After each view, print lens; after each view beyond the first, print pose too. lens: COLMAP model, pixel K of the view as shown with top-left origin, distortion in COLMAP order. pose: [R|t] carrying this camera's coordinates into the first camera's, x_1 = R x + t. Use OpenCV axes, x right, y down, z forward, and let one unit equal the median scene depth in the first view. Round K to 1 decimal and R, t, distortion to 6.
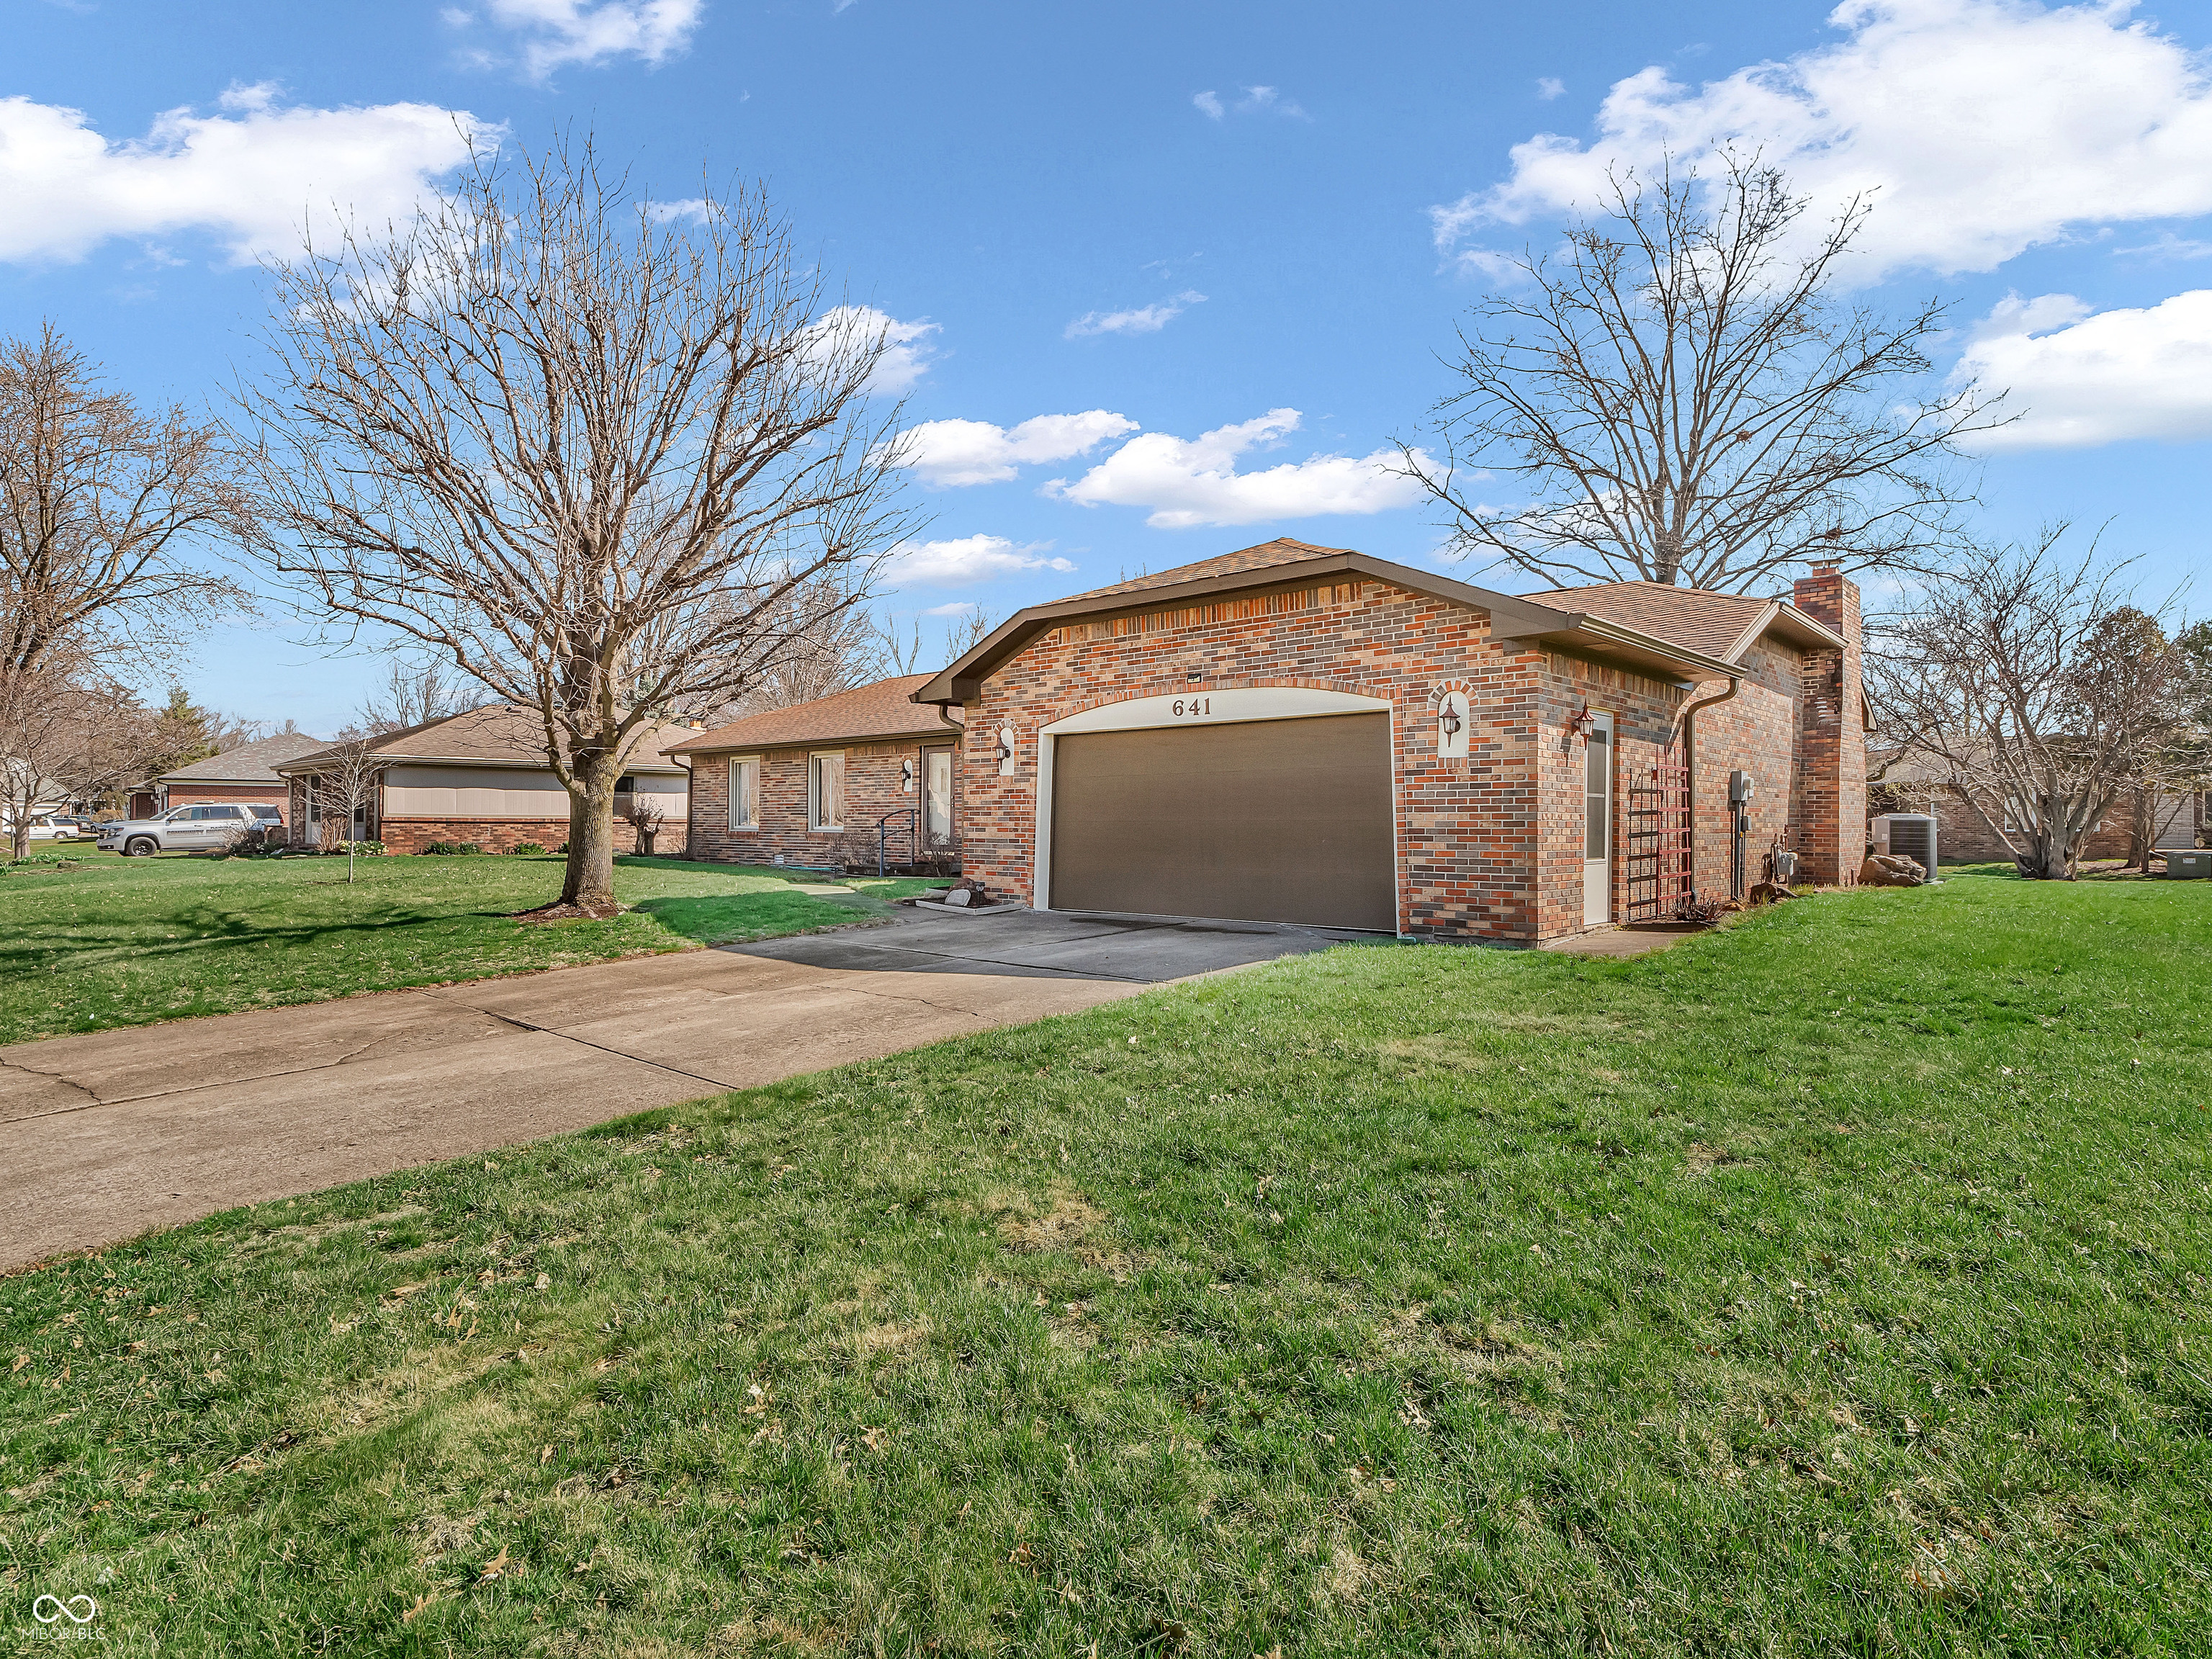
lens RADIAL K [[1172.9, 0, 1109.6], [0, 1172.9, 827.3], [0, 0, 1]] dist [-0.005704, -0.001295]
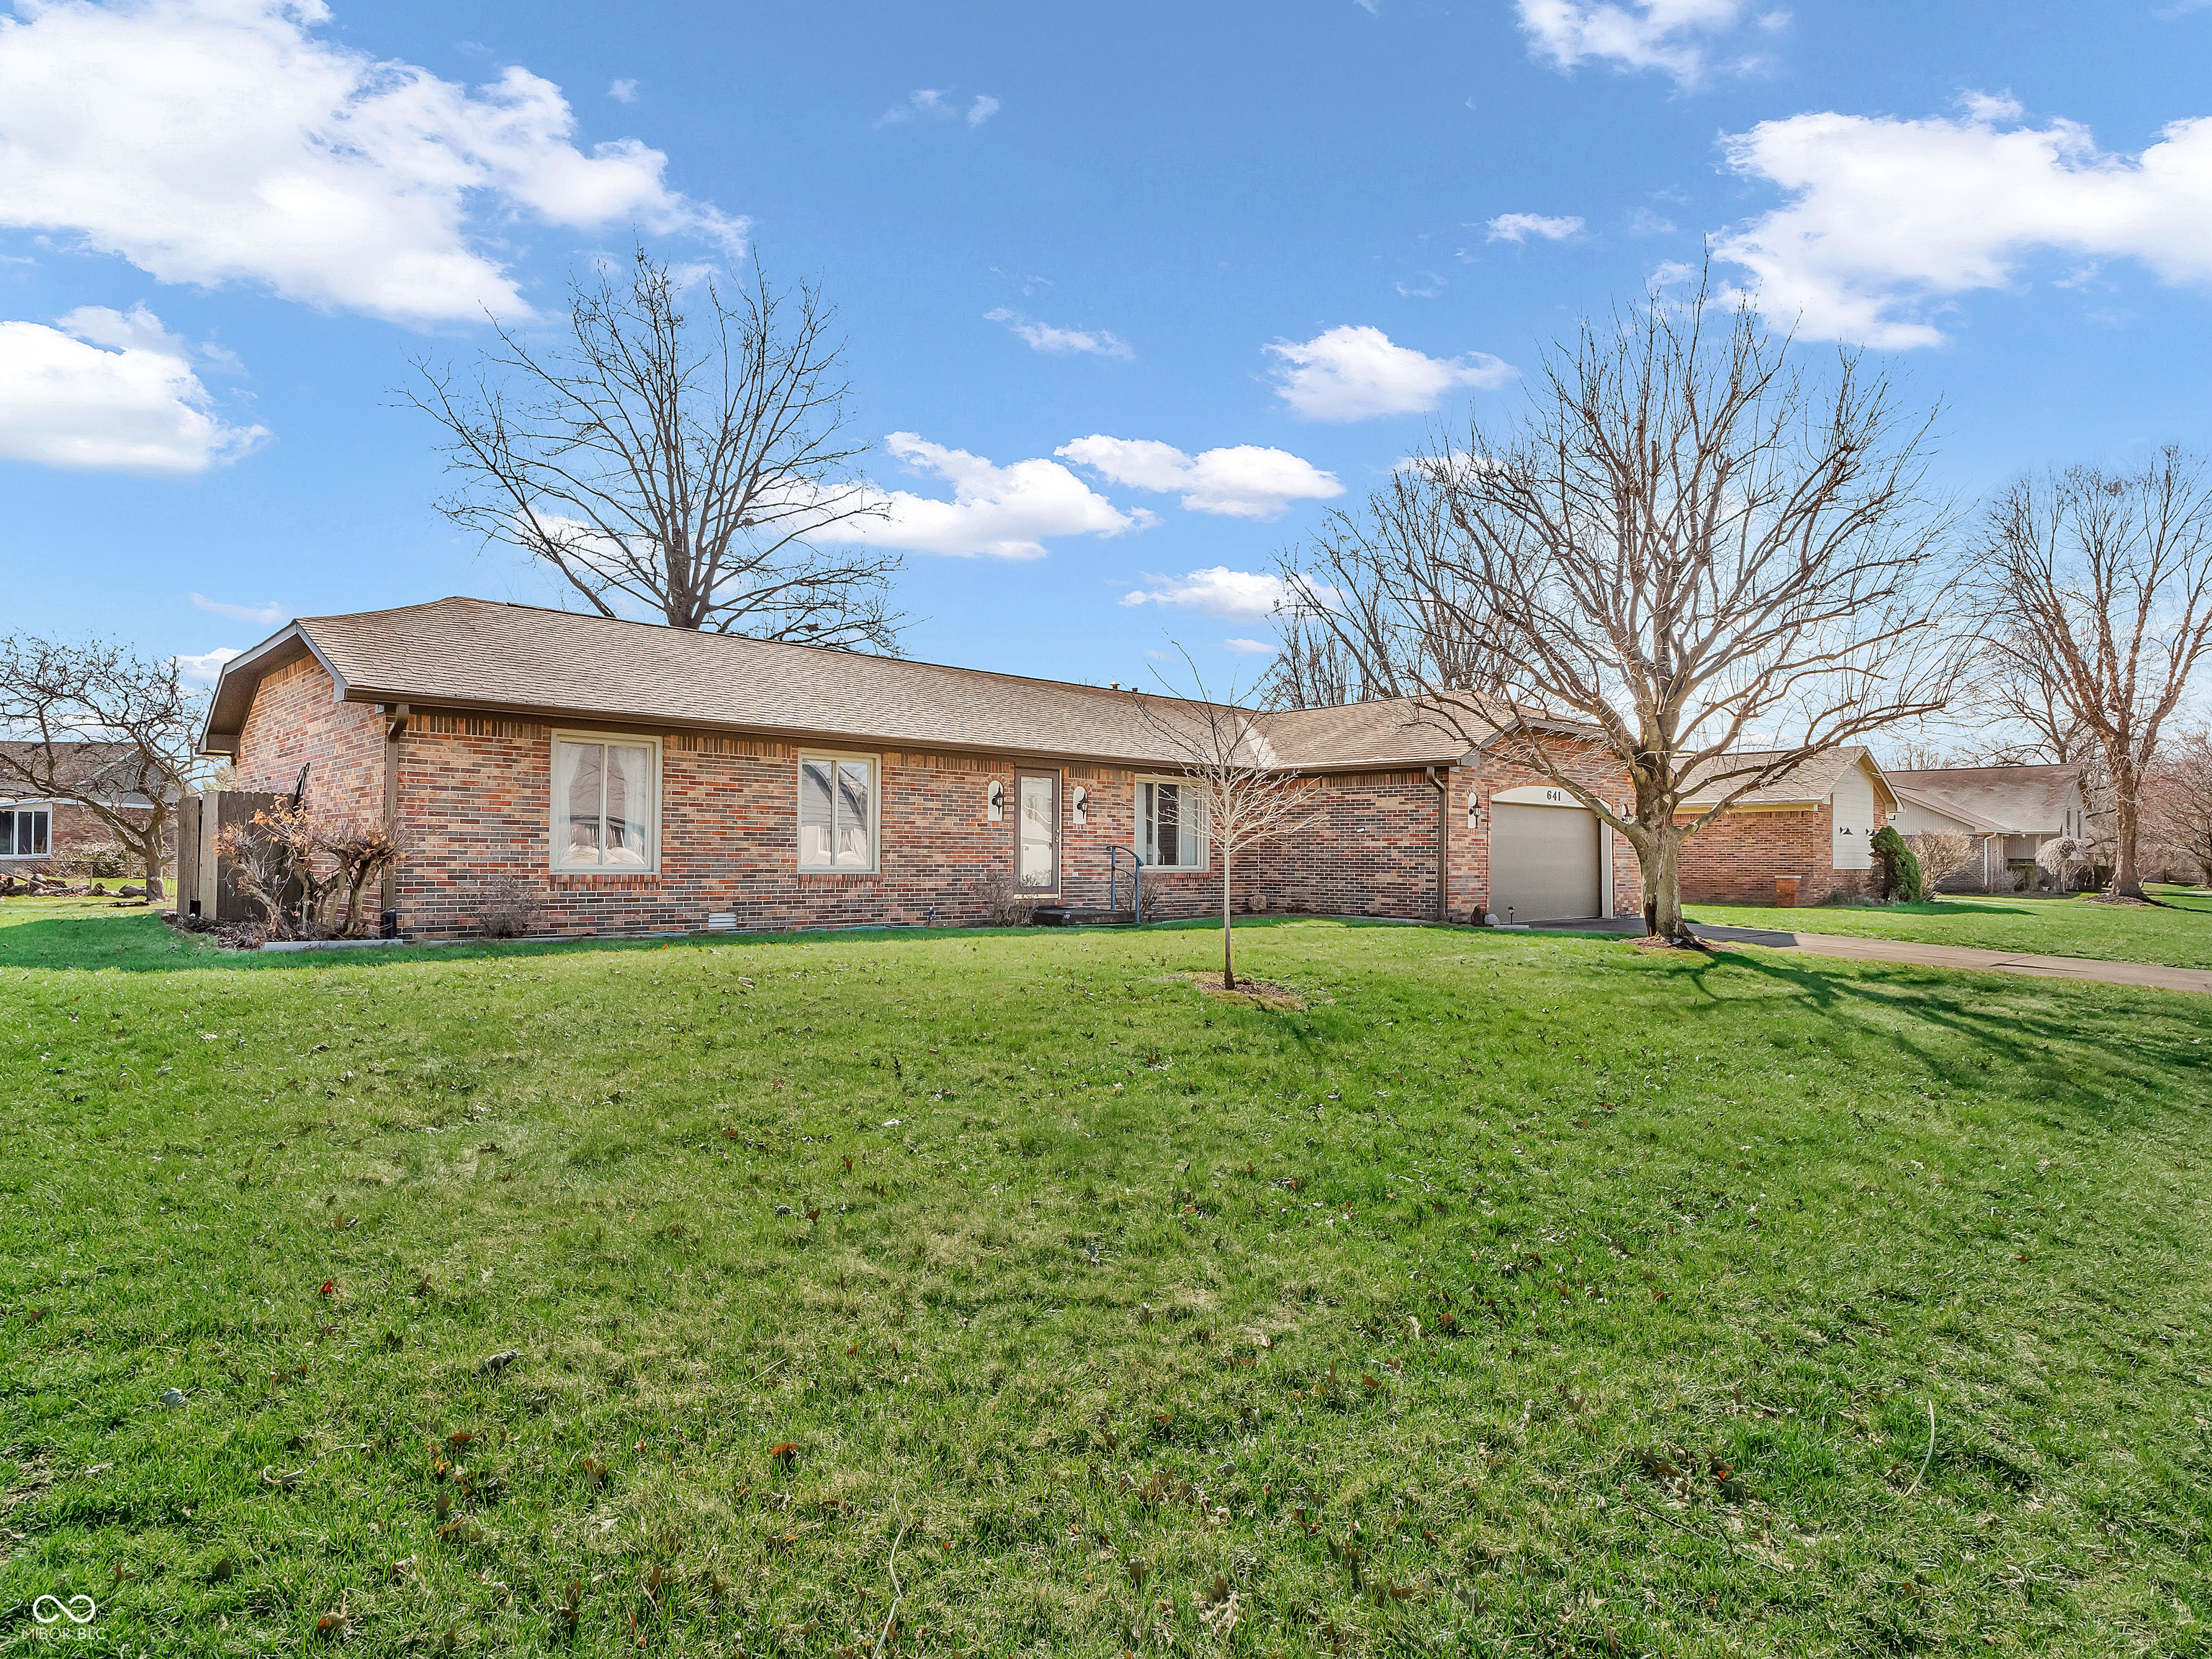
lens RADIAL K [[1172.9, 0, 1105.8], [0, 1172.9, 837.0], [0, 0, 1]] dist [-0.005704, -0.001295]
pose [[0.075741, 0.020998, 0.996906, -1.148750], [-0.002562, 0.999779, -0.020864, -0.003858], [-0.997124, -0.000974, 0.075778, 1.036434]]
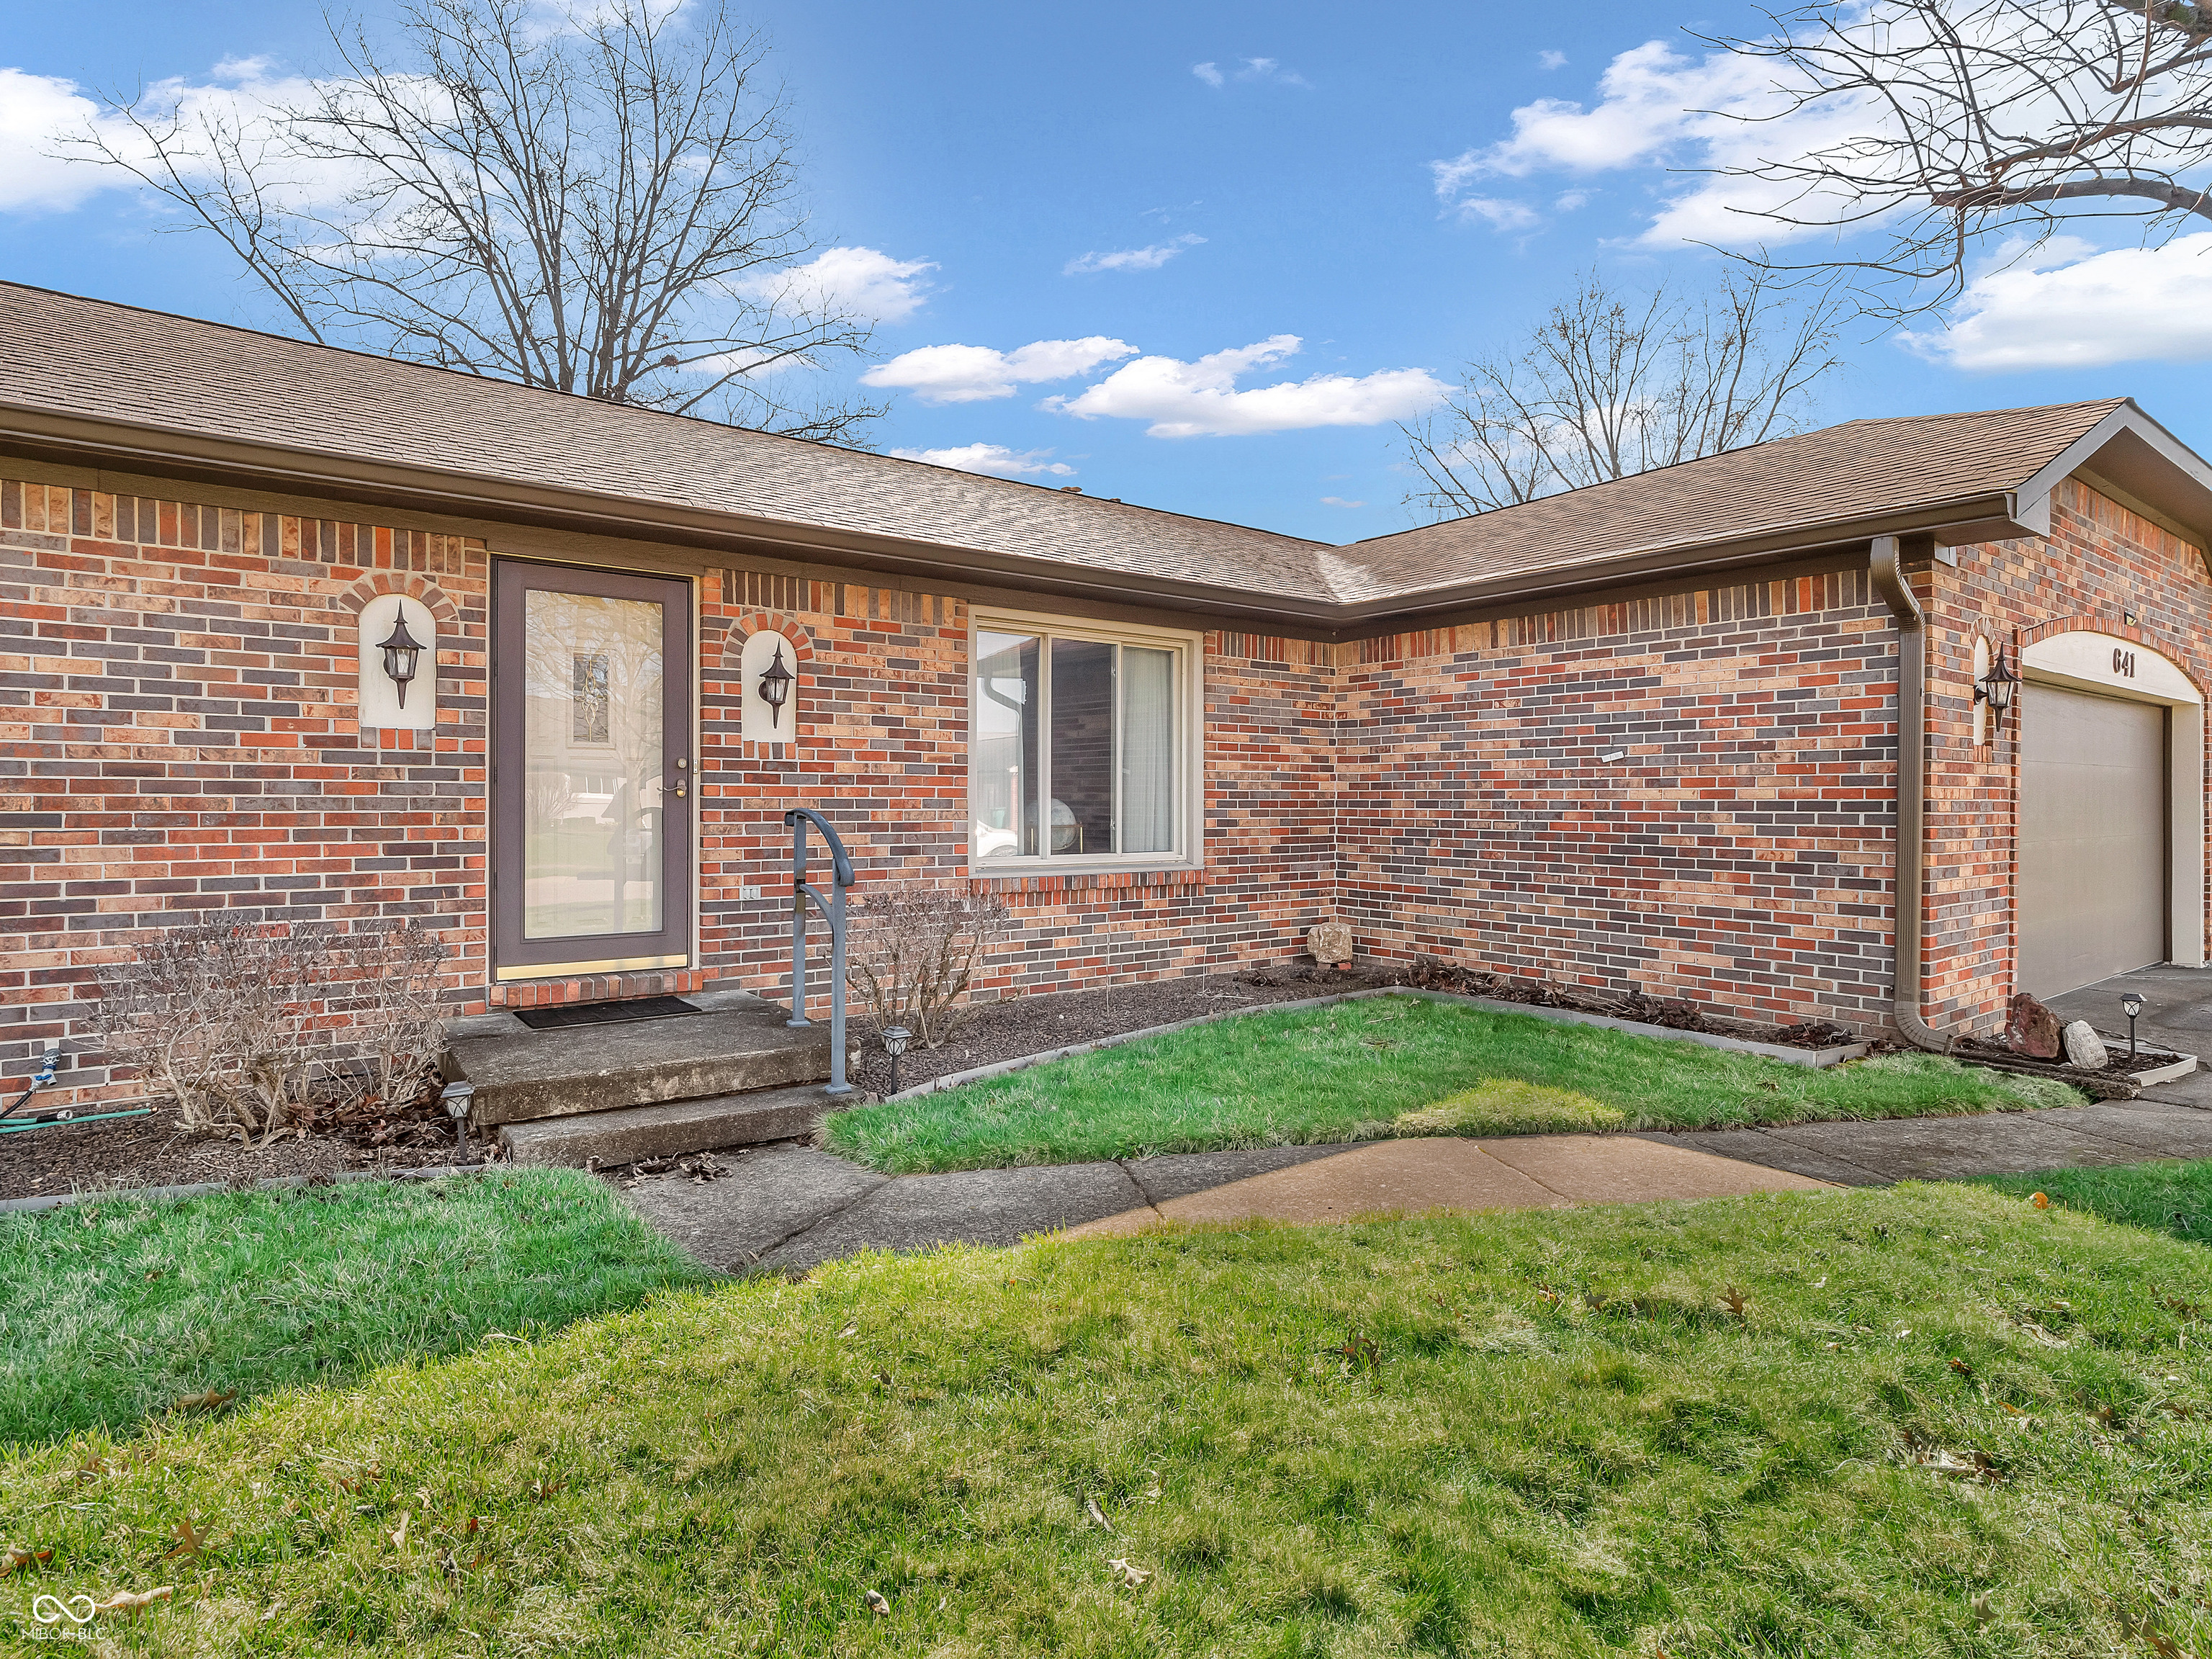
lens RADIAL K [[1172.9, 0, 1103.5], [0, 1172.9, 813.5], [0, 0, 1]] dist [-0.005704, -0.001295]
pose [[0.185973, -0.003869, 0.982547, -0.454915], [0.002375, 0.999991, 0.003488, -0.016540], [-0.982552, 0.001684, 0.185980, 0.976296]]
